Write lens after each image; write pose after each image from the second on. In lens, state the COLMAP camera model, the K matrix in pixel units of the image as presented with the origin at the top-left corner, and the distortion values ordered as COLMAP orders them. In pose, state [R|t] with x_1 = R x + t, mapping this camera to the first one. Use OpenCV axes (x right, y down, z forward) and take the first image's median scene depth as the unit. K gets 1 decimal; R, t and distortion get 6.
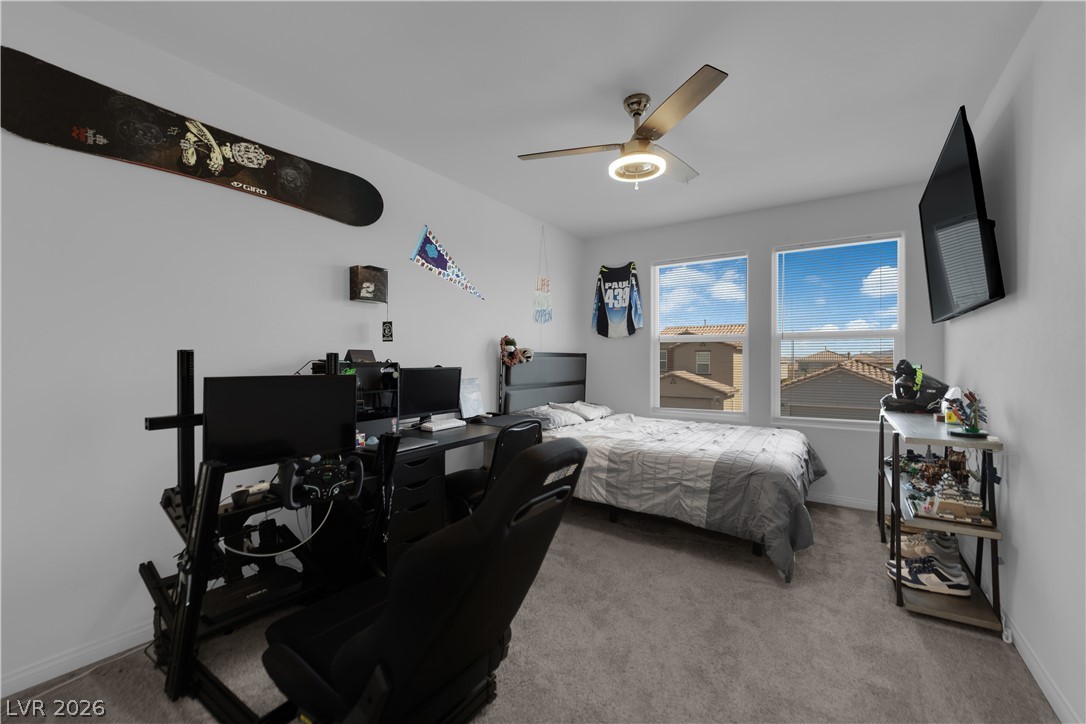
lens RADIAL K [[439.1, 0, 543.0], [0, 439.1, 362.0], [0, 0, 1]] dist [-0.007905, -0.000016]
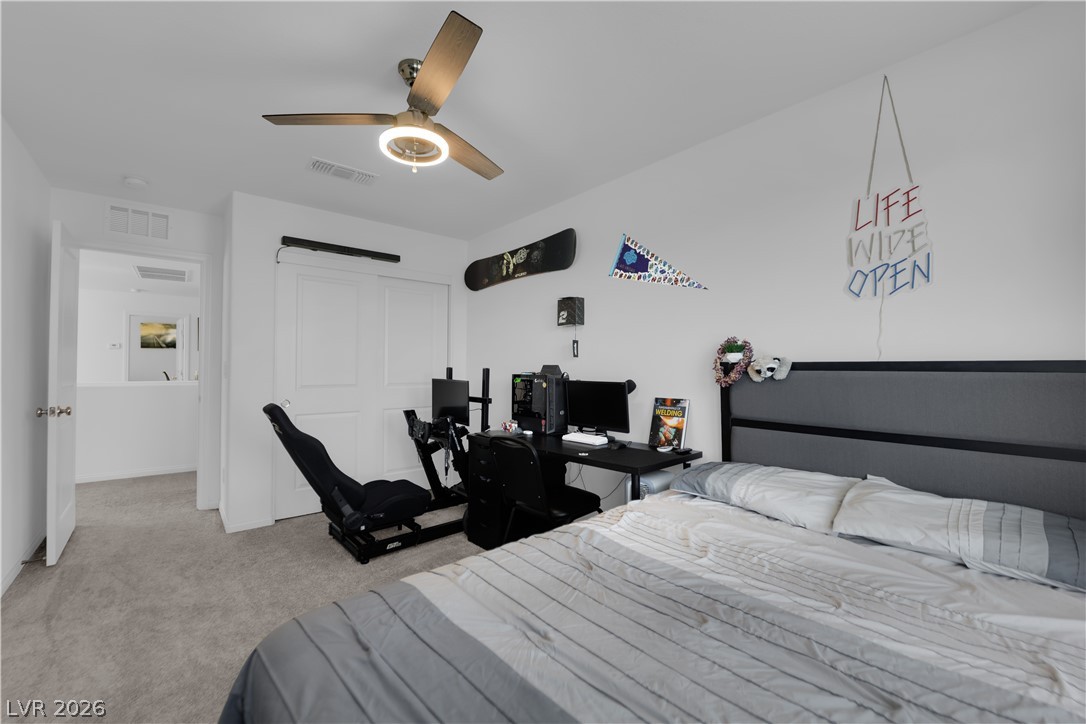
lens RADIAL K [[439.1, 0, 543.0], [0, 439.1, 362.0], [0, 0, 1]] dist [-0.007905, -0.000016]
pose [[-0.253392, -0.013668, -0.967267, 0.705233], [-0.008908, 0.999891, -0.011795, -0.016994], [0.967323, 0.005628, -0.253486, 1.069292]]
